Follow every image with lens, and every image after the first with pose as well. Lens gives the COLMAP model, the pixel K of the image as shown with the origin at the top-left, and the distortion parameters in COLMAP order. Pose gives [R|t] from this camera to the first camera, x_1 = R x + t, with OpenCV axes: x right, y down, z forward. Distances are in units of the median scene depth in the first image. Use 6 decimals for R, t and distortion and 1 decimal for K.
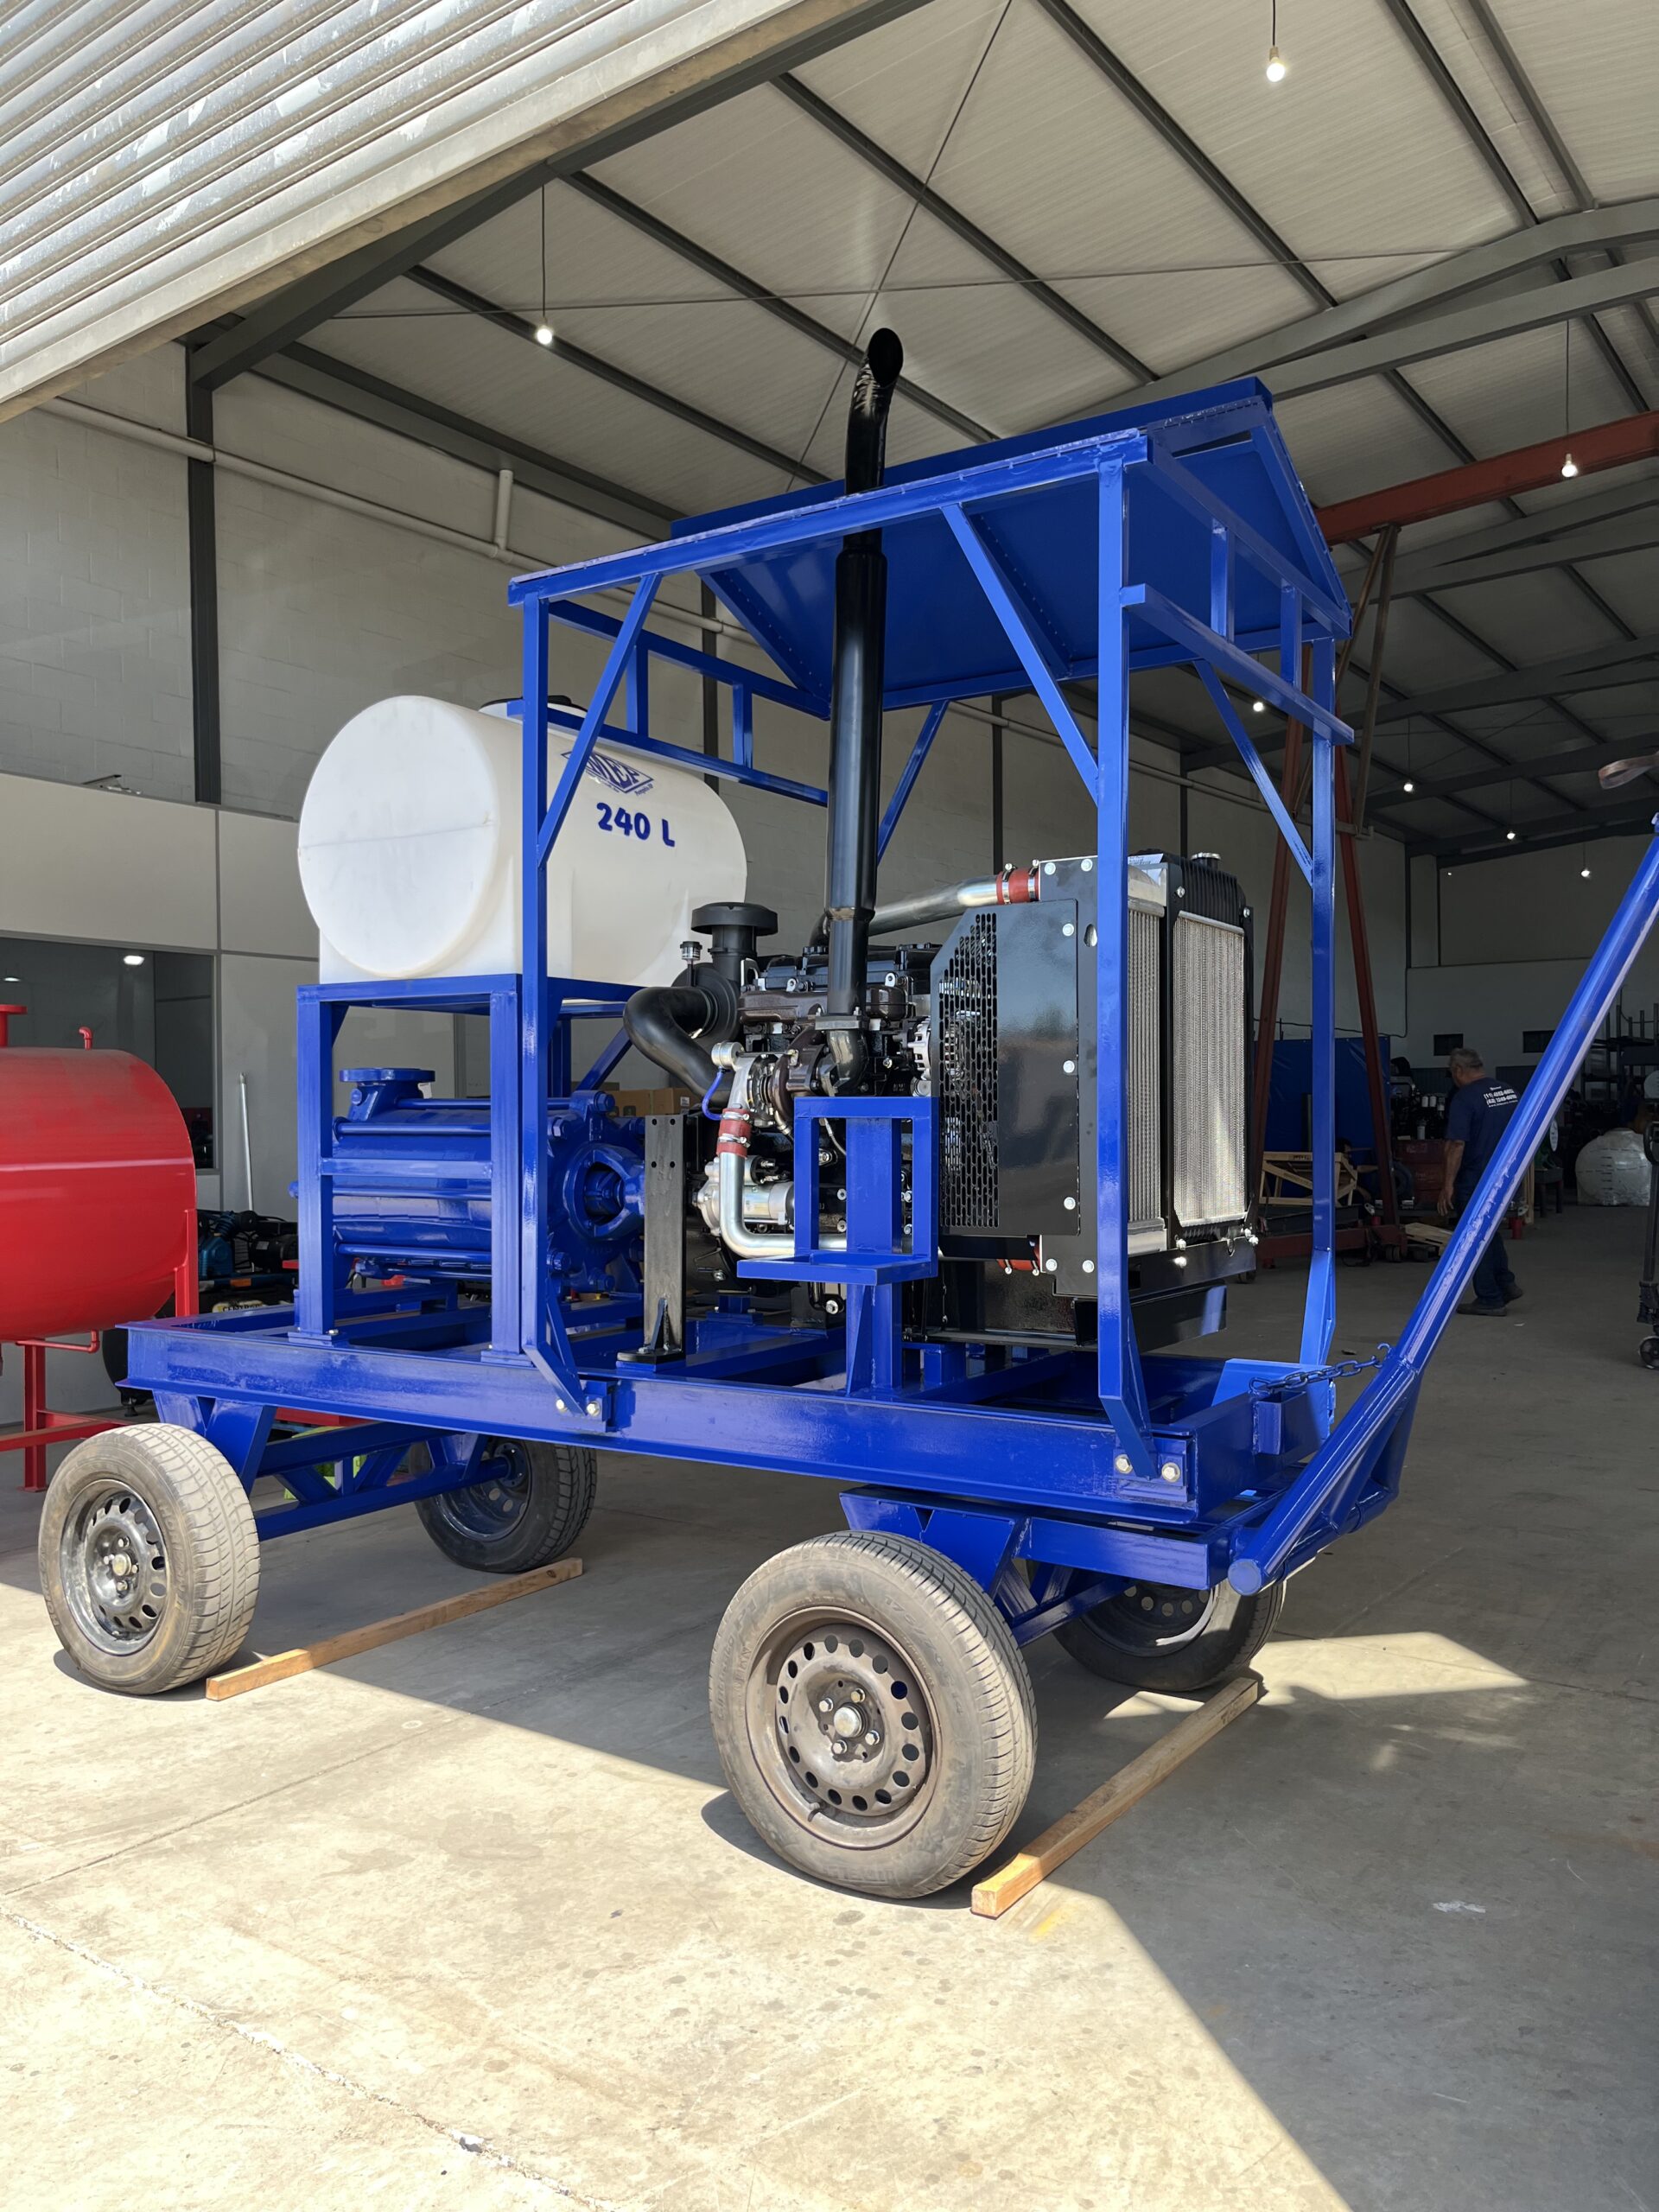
lens RADIAL K [[1665.6, 0, 857.8], [0, 1665.6, 1105.9], [0, 0, 1]] dist [0.054806, -0.081931]
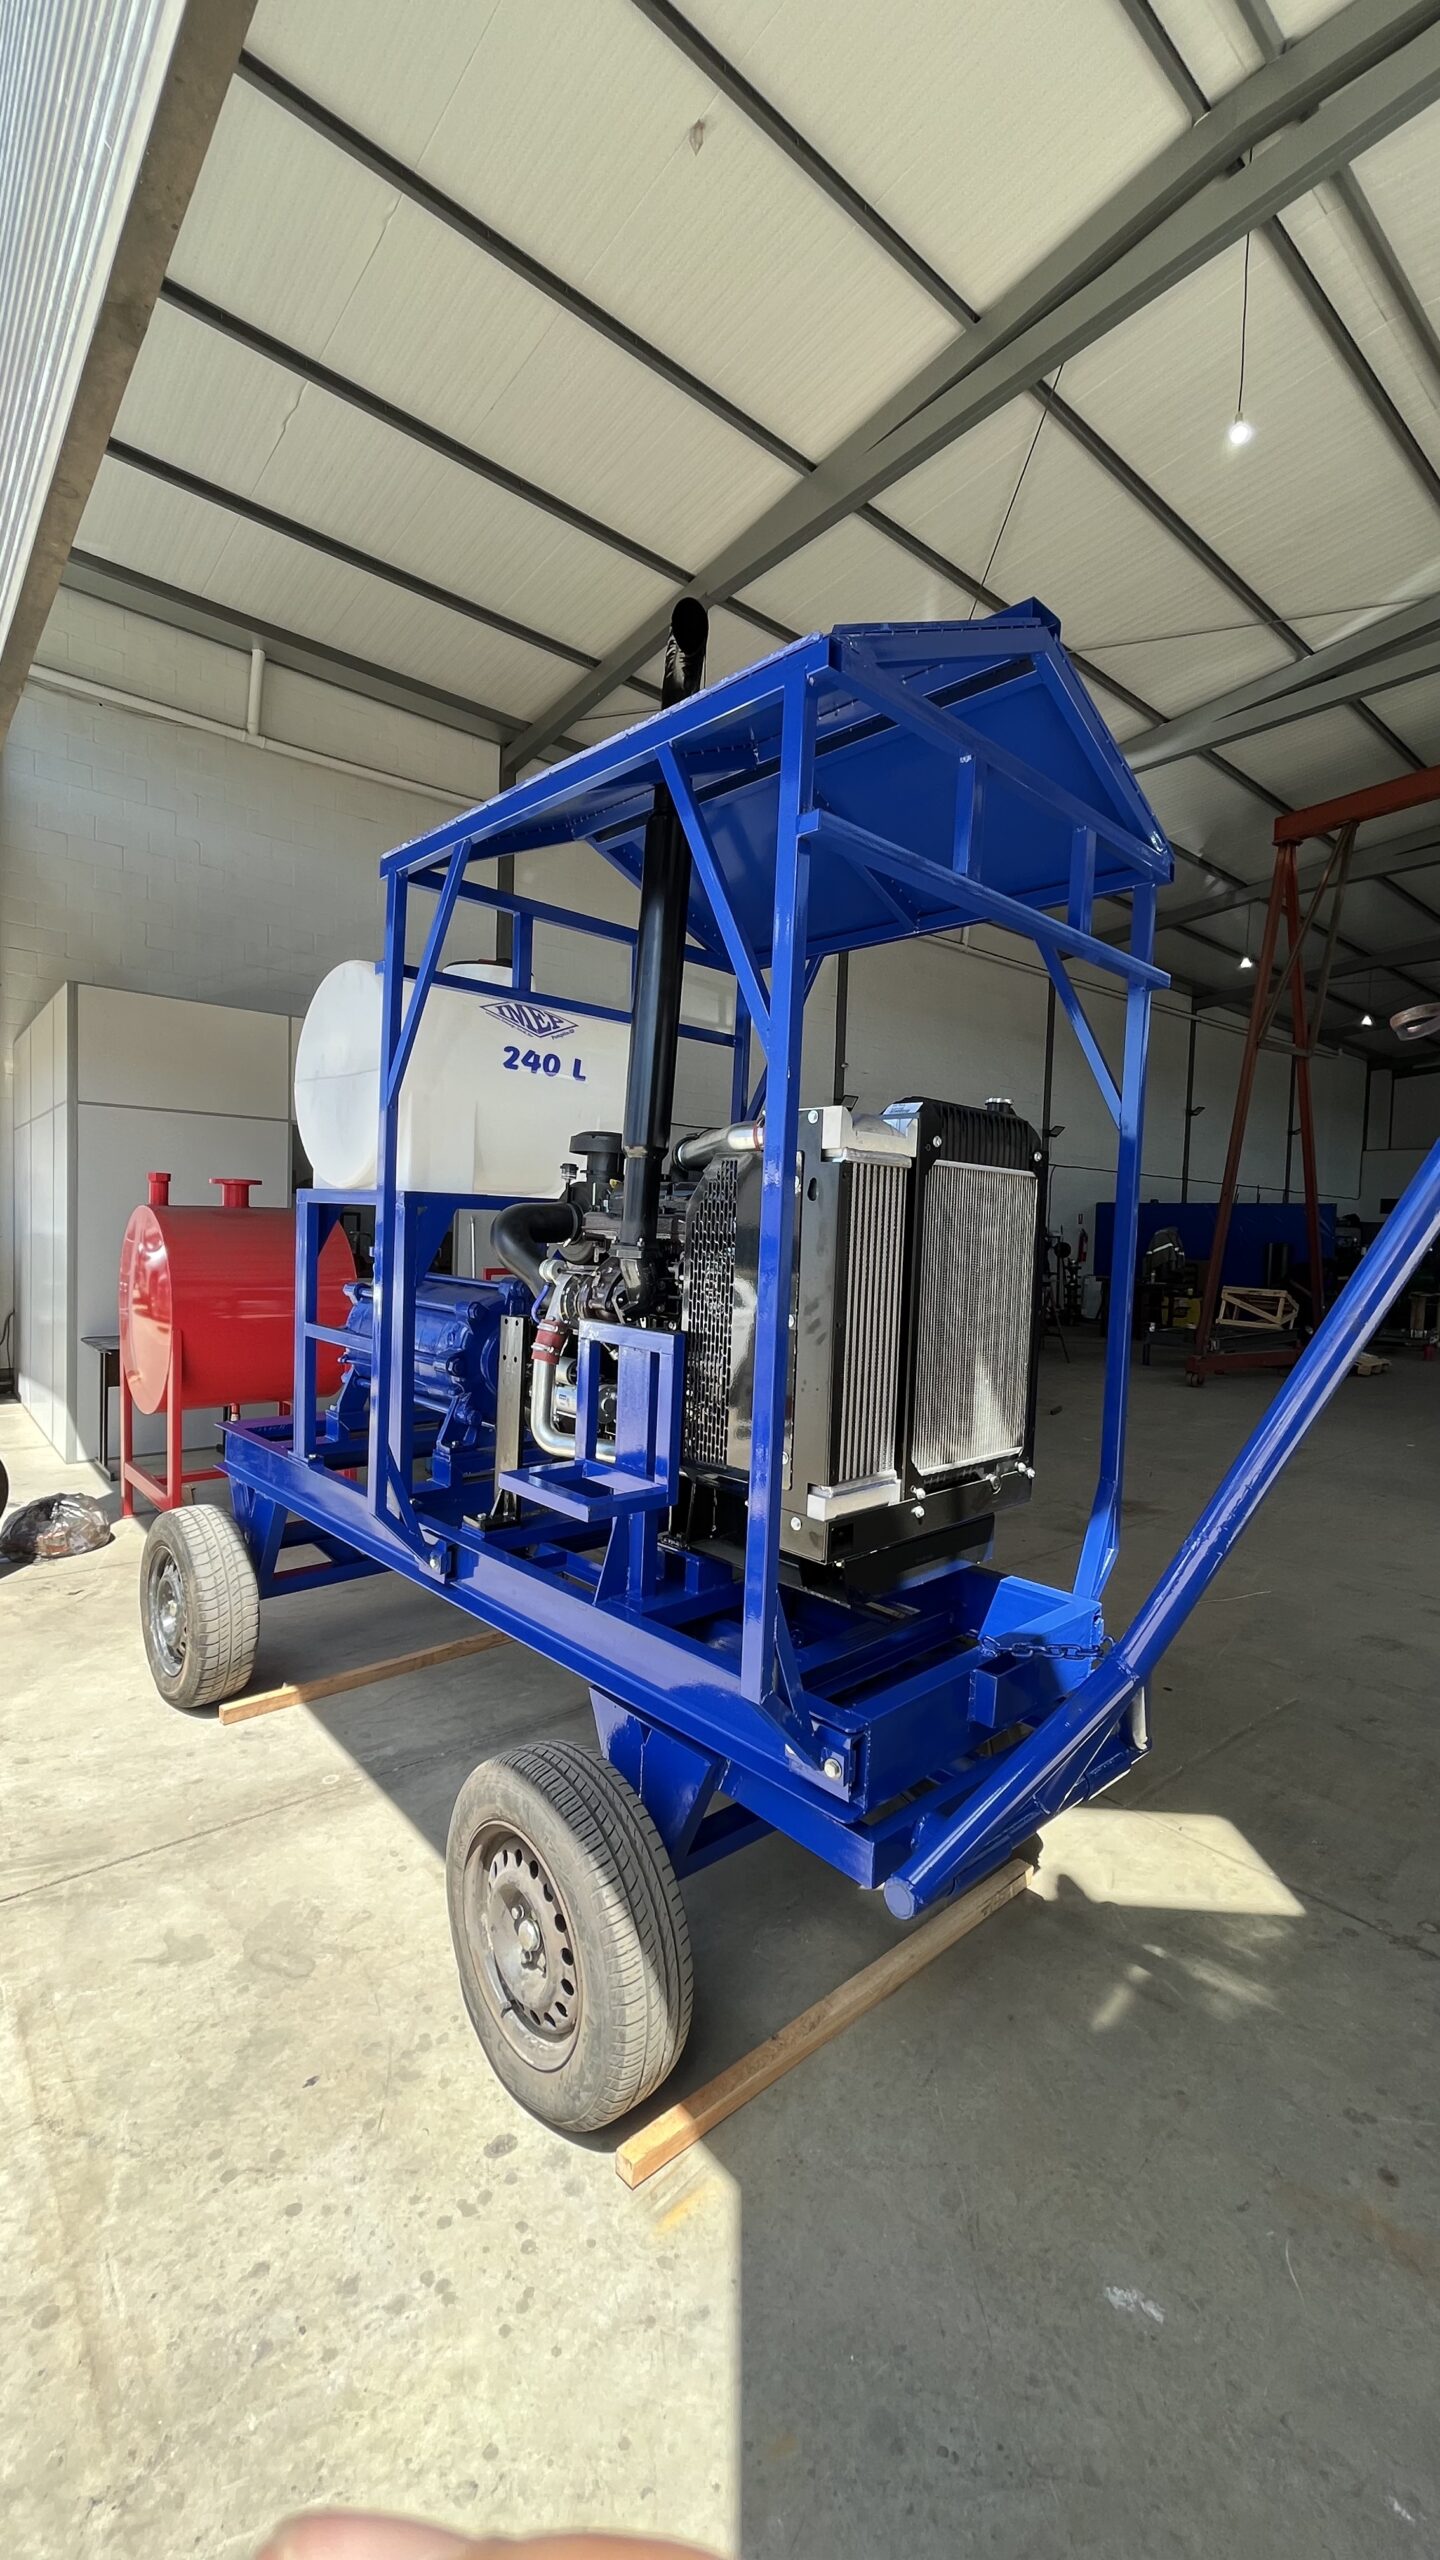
lens RADIAL K [[1022.6, 0, 730.2], [0, 1022.6, 1253.2], [0, 0, 1]] dist [0.005454, -0.002021]
pose [[0.969968, 0.048012, -0.238449, 0.186533], [-0.039816, 0.998443, 0.039073, -0.067976], [0.239953, -0.028406, 0.970369, 0.321028]]
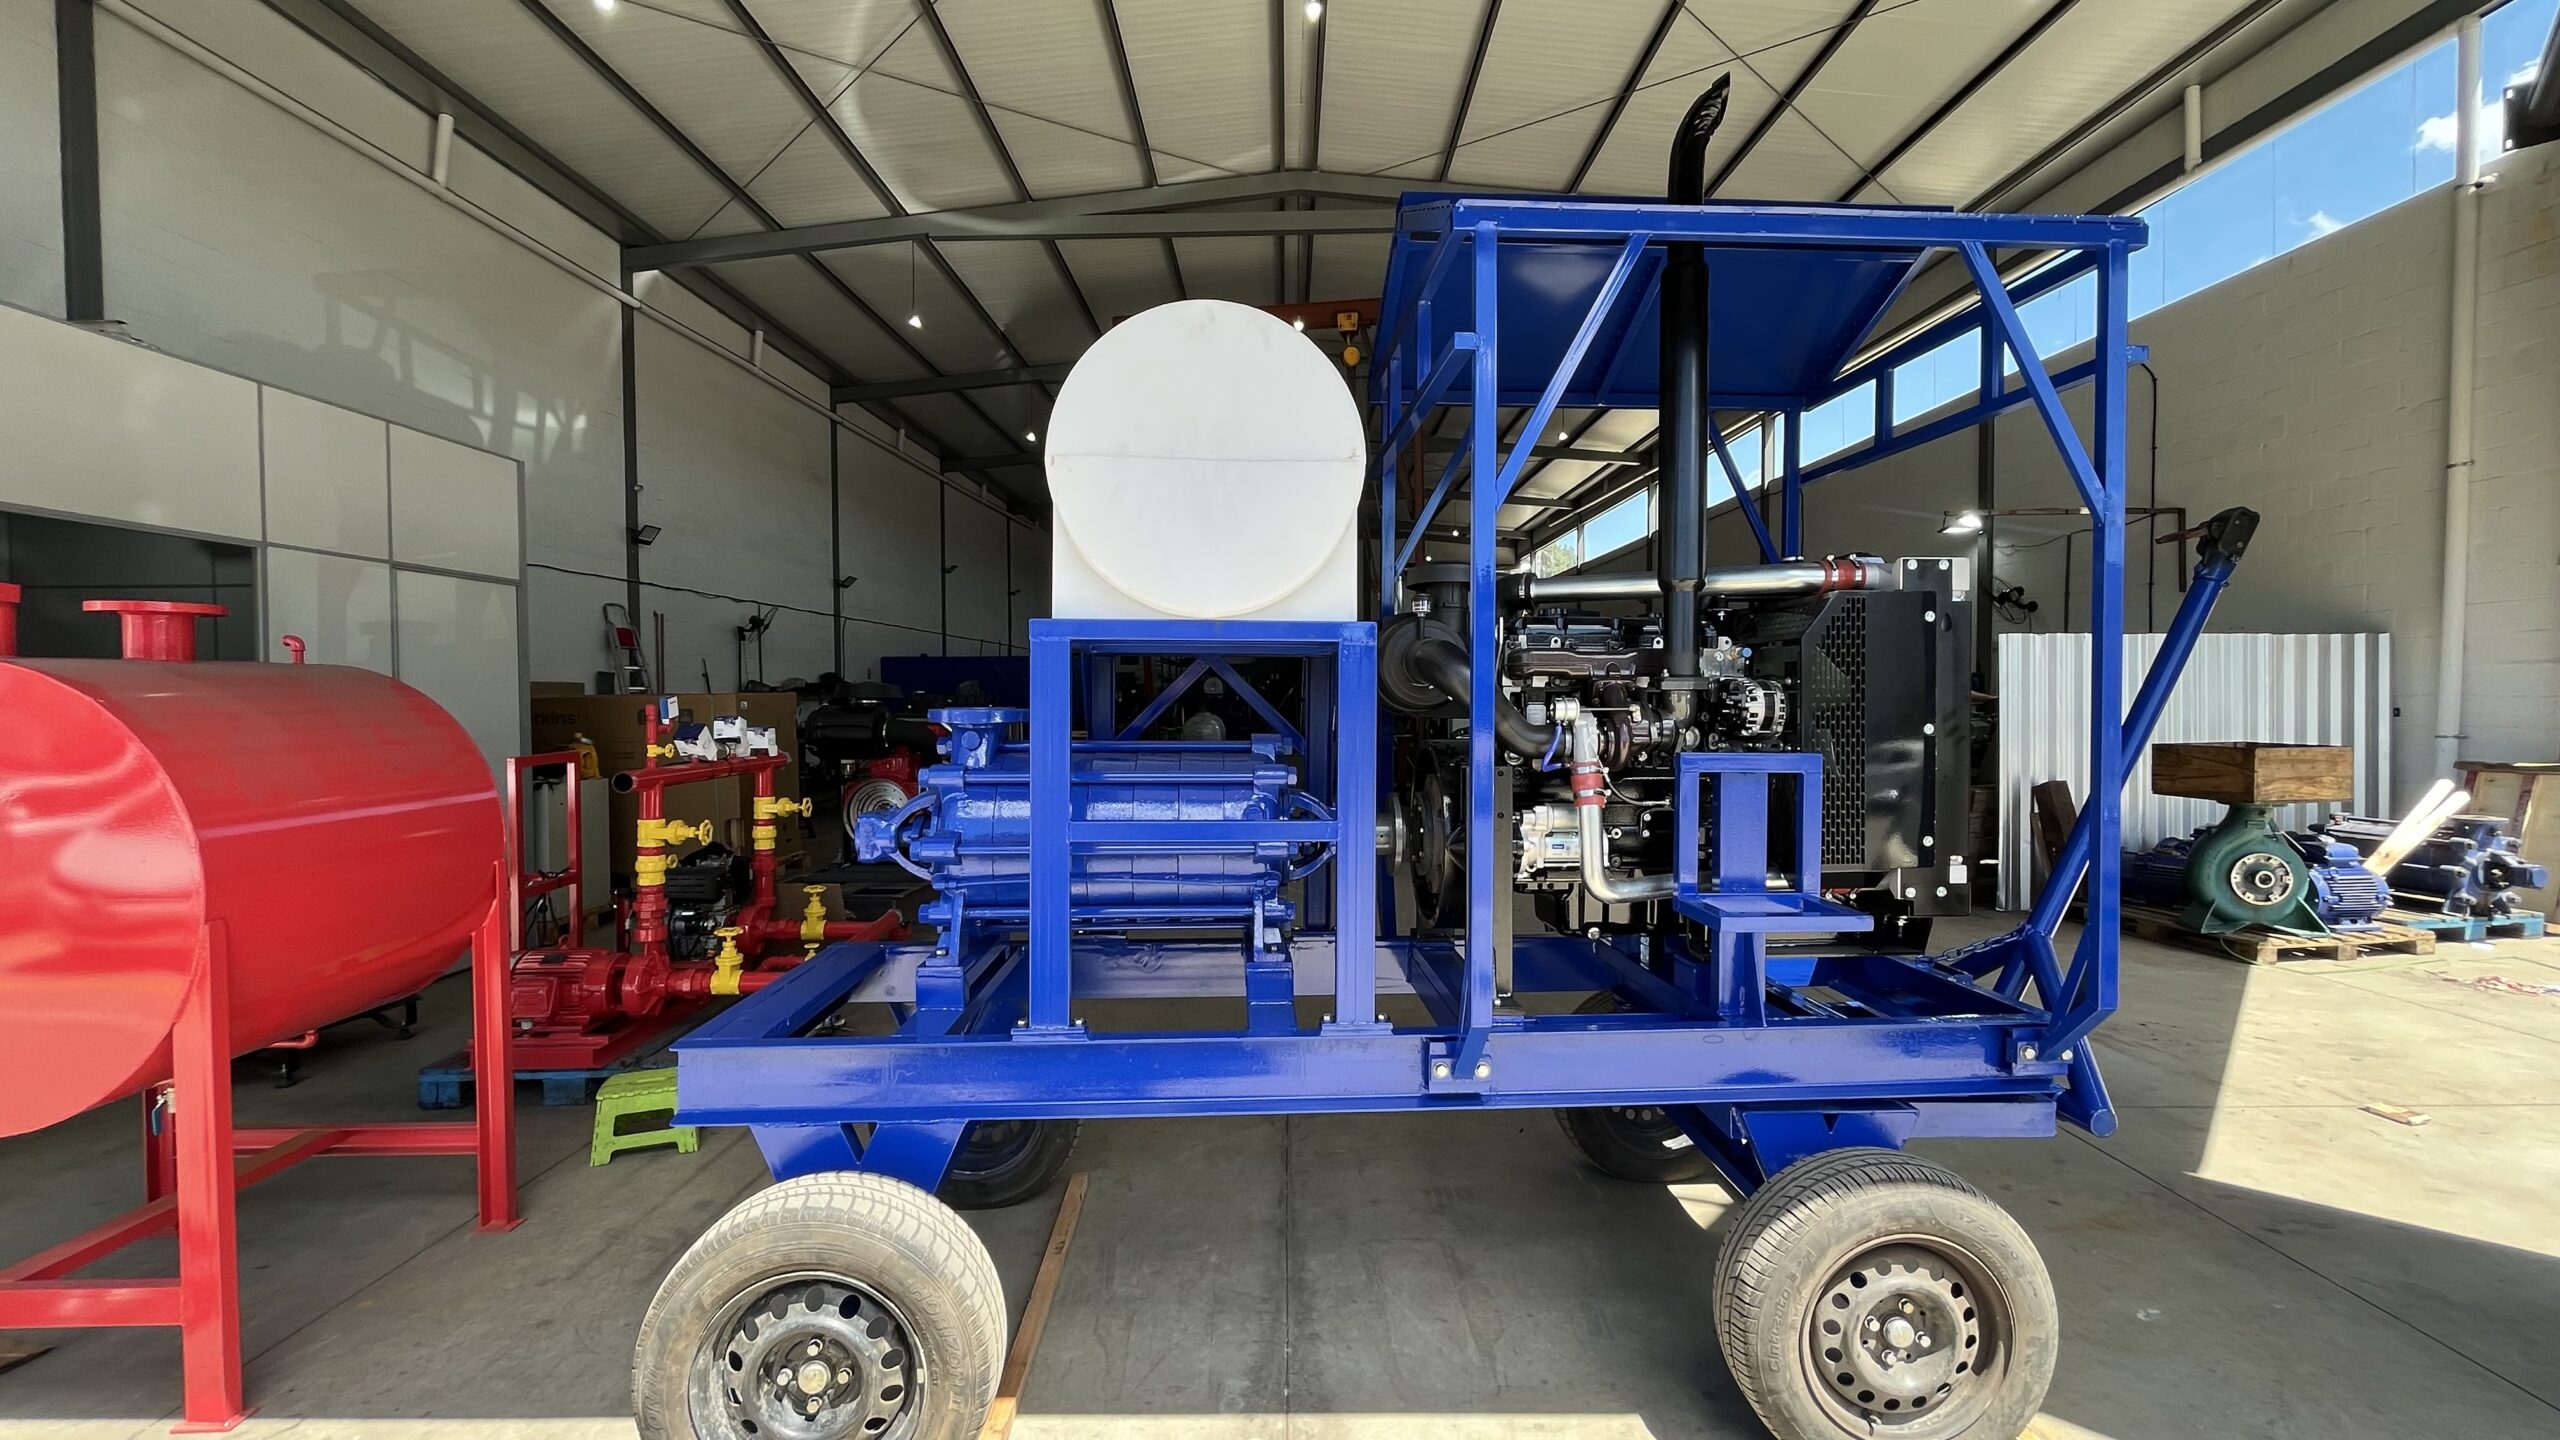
lens RADIAL K [[1022.6, 0, 1281.9], [0, 1022.6, 706.1], [0, 0, 1]] dist [0.005454, -0.002021]
pose [[0.817454, -0.001728, 0.575992, -0.548354], [-0.007152, 0.999888, 0.013149, -0.037079], [-0.575950, -0.014868, 0.817350, 0.524659]]
